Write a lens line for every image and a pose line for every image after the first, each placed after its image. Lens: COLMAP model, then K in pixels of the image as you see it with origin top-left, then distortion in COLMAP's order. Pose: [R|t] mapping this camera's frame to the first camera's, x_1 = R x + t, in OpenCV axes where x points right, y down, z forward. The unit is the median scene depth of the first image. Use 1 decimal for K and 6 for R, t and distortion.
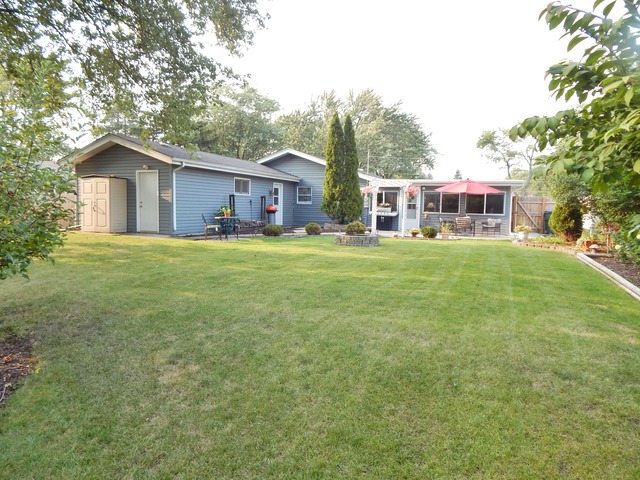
lens RADIAL K [[420.3, 0, 322.5], [0, 420.3, 238.0], [0, 0, 1]] dist [-0.006237, -0.003392]
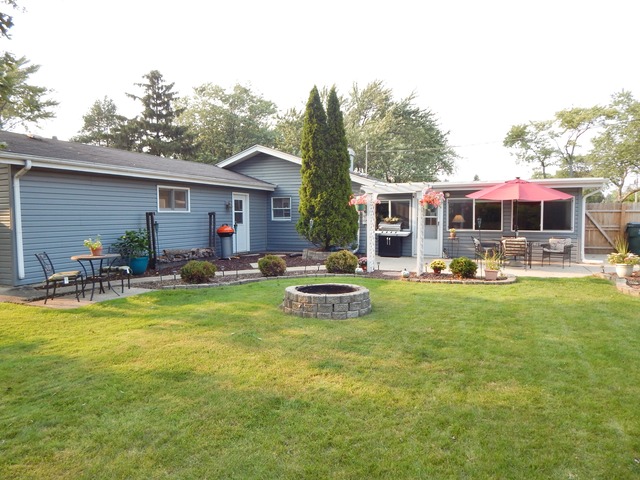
lens RADIAL K [[420.3, 0, 317.7], [0, 420.3, 243.8], [0, 0, 1]] dist [-0.006237, -0.003392]
pose [[0.998573, -0.021754, -0.048775, 0.060641], [0.021246, 0.999715, -0.010914, -0.035019], [0.048998, 0.009863, 0.998750, 0.304606]]
